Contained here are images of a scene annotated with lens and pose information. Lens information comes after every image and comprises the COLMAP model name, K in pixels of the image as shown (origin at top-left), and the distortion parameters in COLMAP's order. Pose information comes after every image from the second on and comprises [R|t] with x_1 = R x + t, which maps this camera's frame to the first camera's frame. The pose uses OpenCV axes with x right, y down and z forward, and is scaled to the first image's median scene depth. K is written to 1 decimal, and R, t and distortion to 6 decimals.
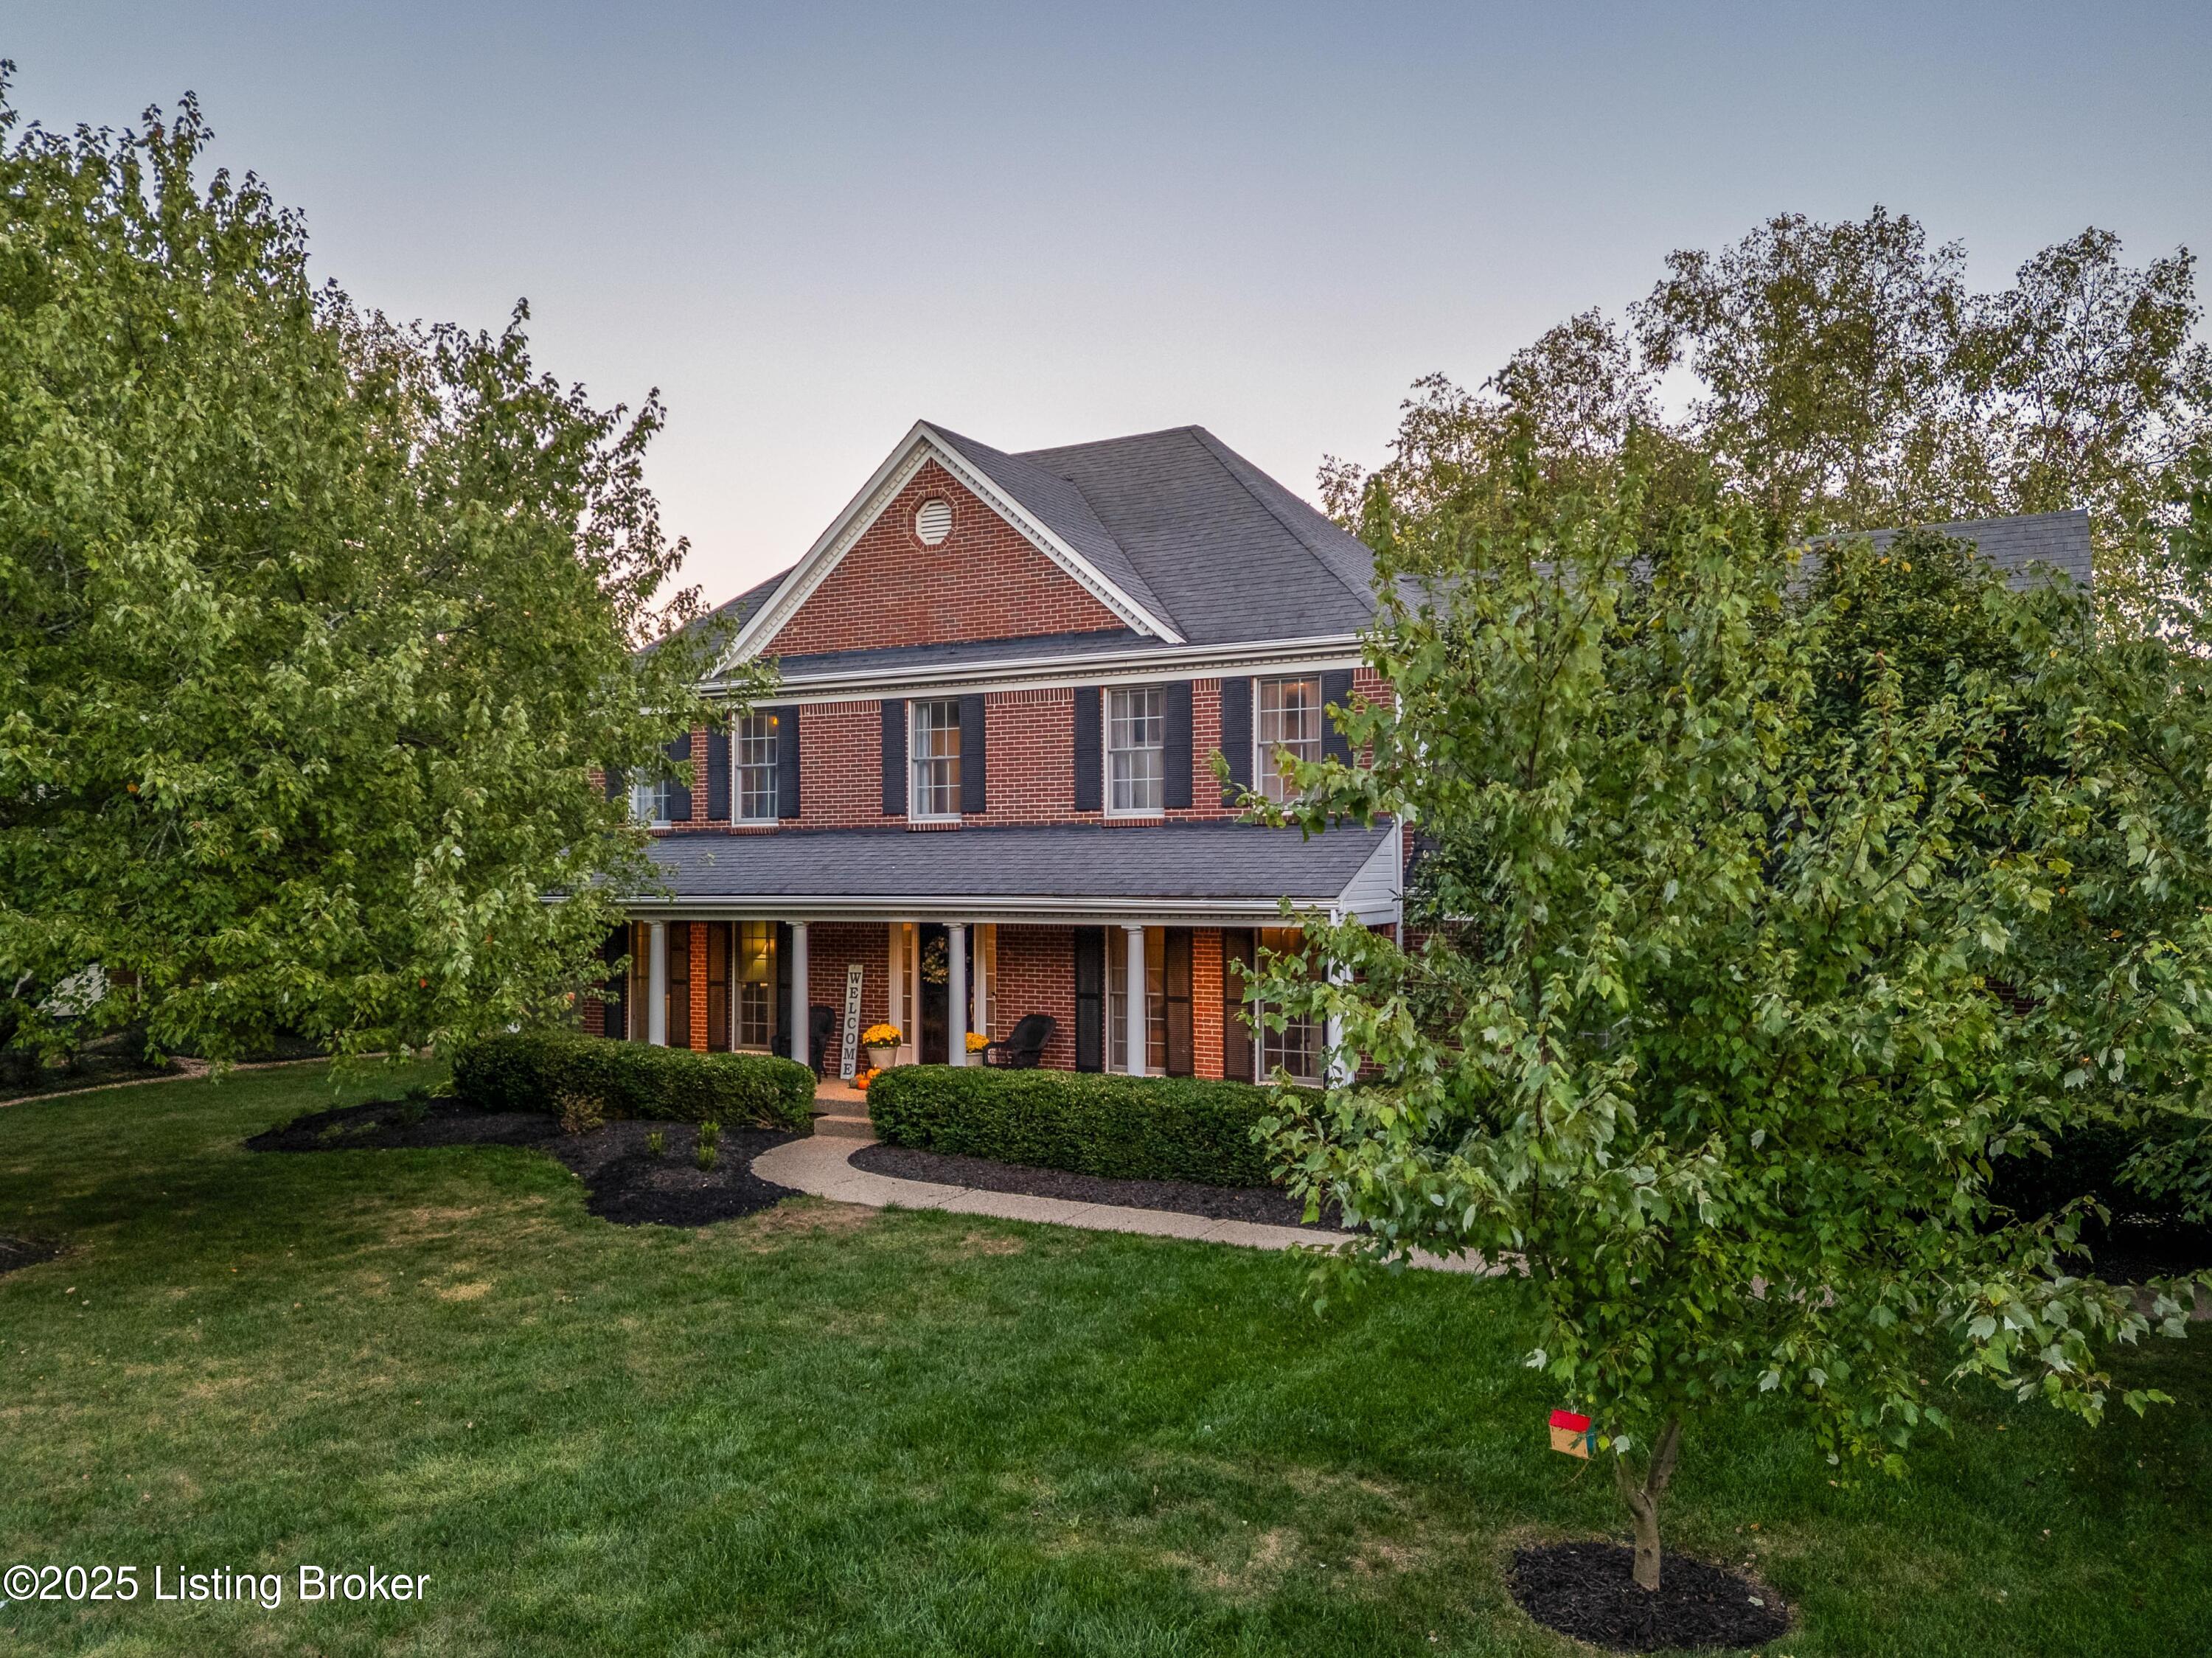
lens RADIAL K [[1562.6, 0, 1105.3], [0, 1562.6, 757.6], [0, 0, 1]] dist [0.008318, -0.000433]
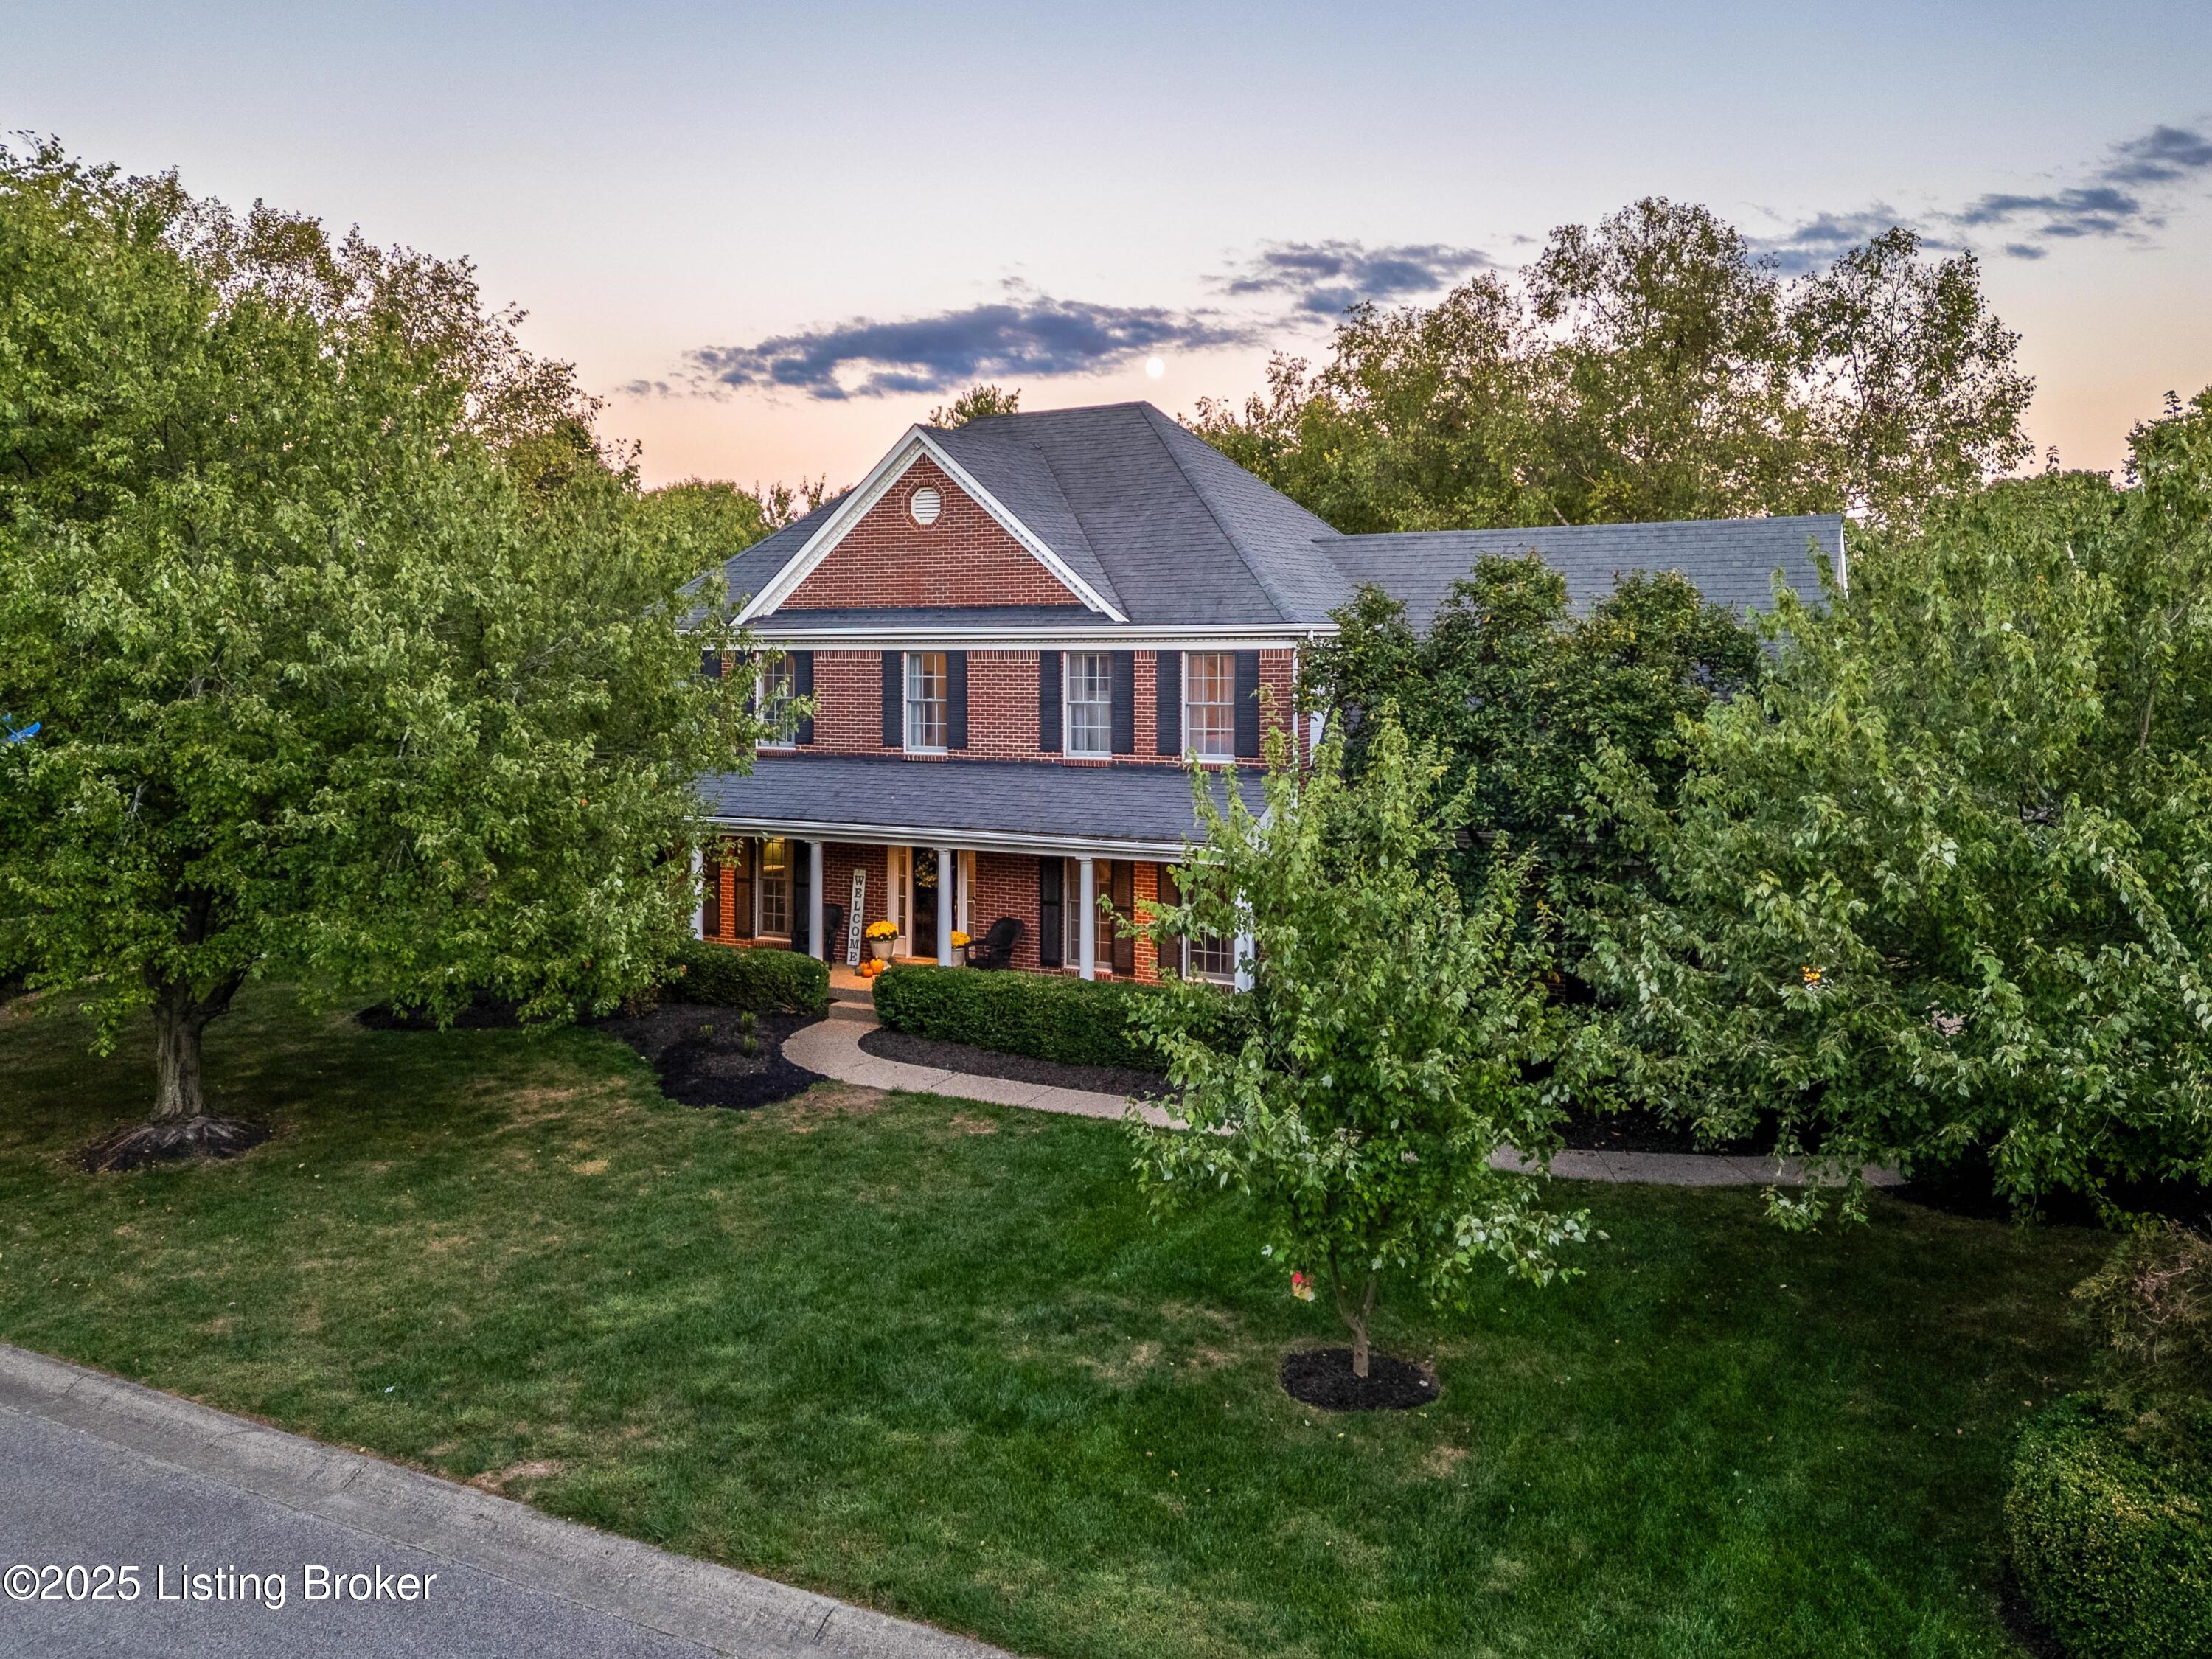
lens RADIAL K [[1634.5, 0, 1107.7], [0, 1634.5, 482.6], [0, 0, 1]] dist [0.002208, 0.000111]
pose [[0.999917, 0.002676, 0.012612, 0.018186], [-0.002415, 0.999784, -0.020657, -0.159329], [-0.012665, 0.020625, 0.999707, -0.313430]]
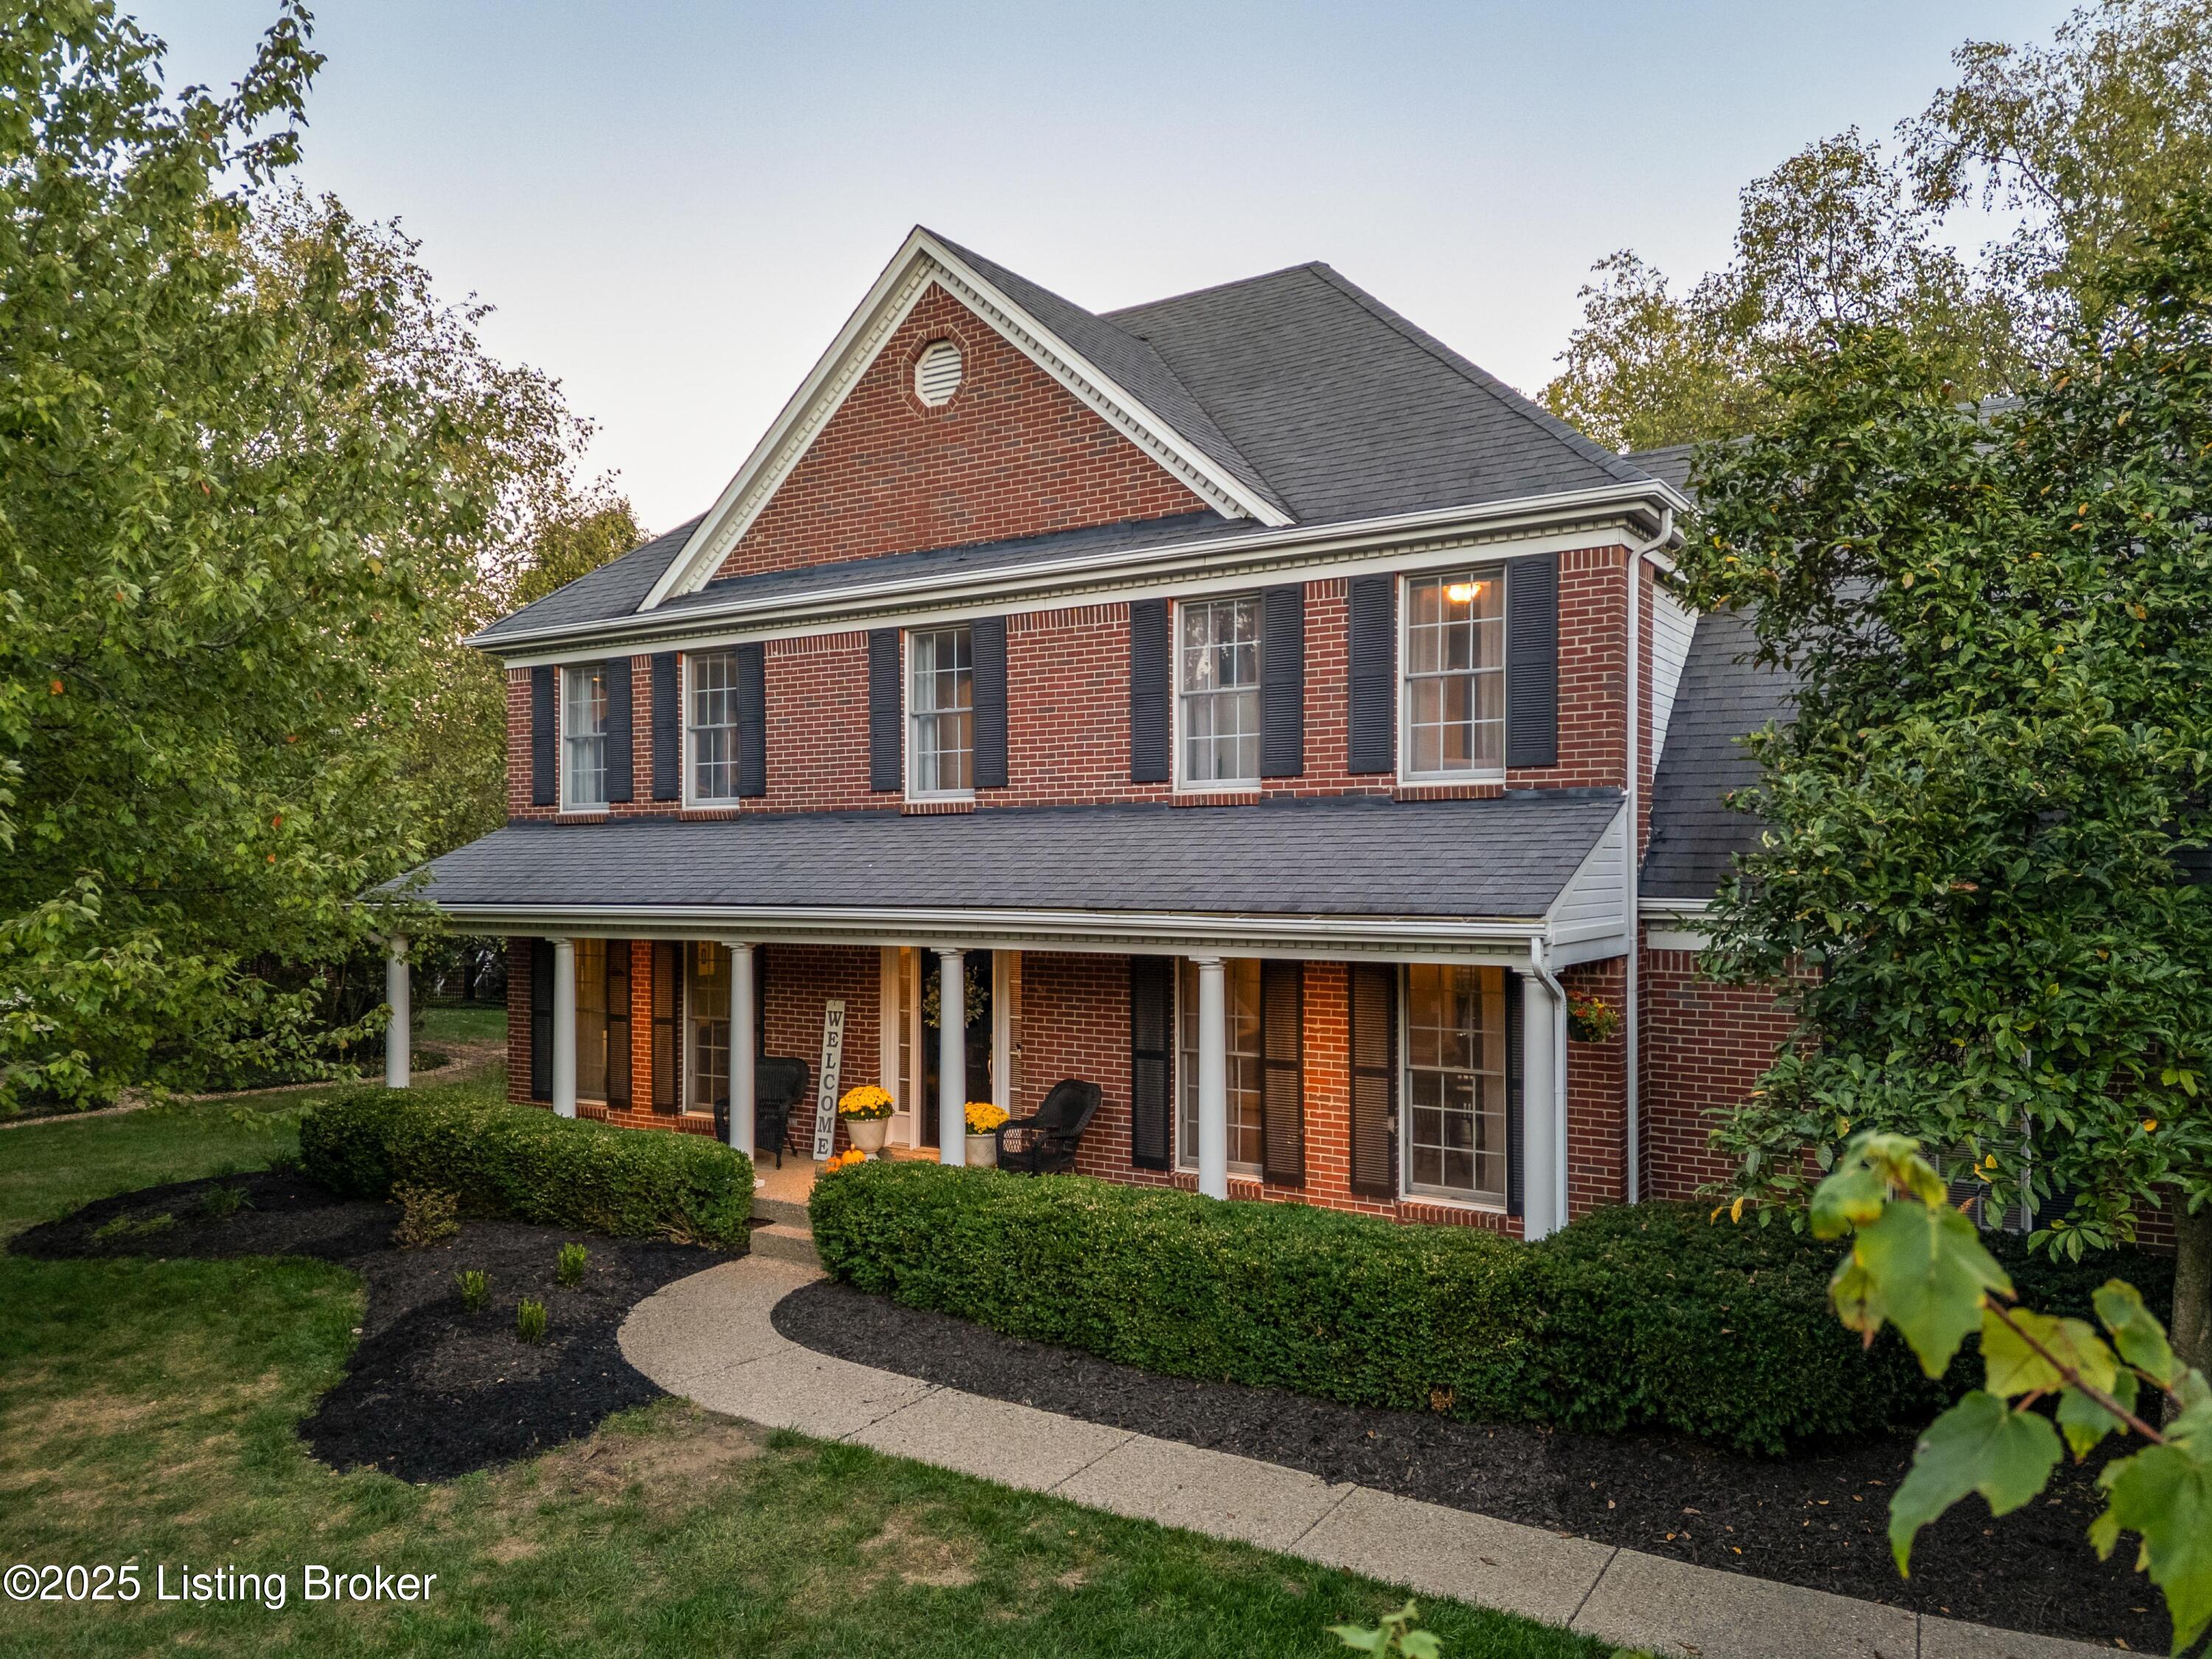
lens RADIAL K [[1475.0, 0, 1132.6], [0, 1475.0, 821.0], [0, 0, 1]] dist [0.010028, 0.000557]
pose [[0.997178, -0.000239, -0.075079, 0.030658], [0.003328, 0.999153, 0.041011, 0.025348], [0.075005, -0.041146, 0.996334, 0.376186]]
